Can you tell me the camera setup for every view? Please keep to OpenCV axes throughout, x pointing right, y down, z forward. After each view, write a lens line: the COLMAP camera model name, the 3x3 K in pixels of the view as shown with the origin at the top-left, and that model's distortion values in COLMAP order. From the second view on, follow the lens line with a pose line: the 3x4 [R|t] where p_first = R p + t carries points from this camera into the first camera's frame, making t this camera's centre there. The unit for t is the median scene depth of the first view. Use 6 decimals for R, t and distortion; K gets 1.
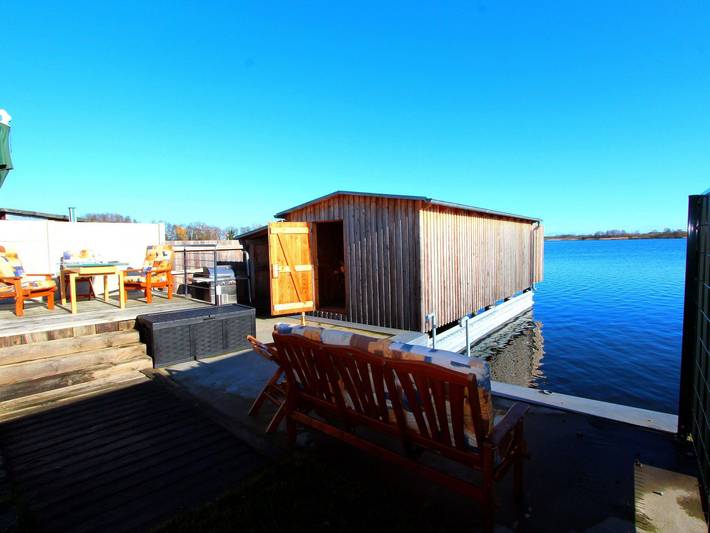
lens RADIAL K [[339.5, 0, 355.0], [0, 339.5, 266.5], [0, 0, 1]] dist [-0.000247, -0.000143]
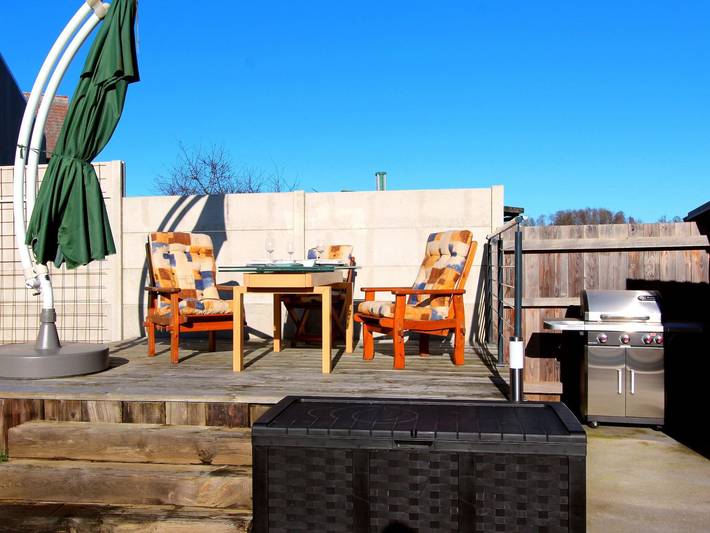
lens RADIAL K [[701.8, 0, 355.0], [0, 701.8, 266.5], [0, 0, 1]] dist [0.004514, 0.006205]
pose [[0.607907, 0.004710, -0.793994, 0.039621], [-0.048103, 0.998364, -0.030906, 0.015894], [0.792550, 0.056982, 0.607139, 0.516877]]
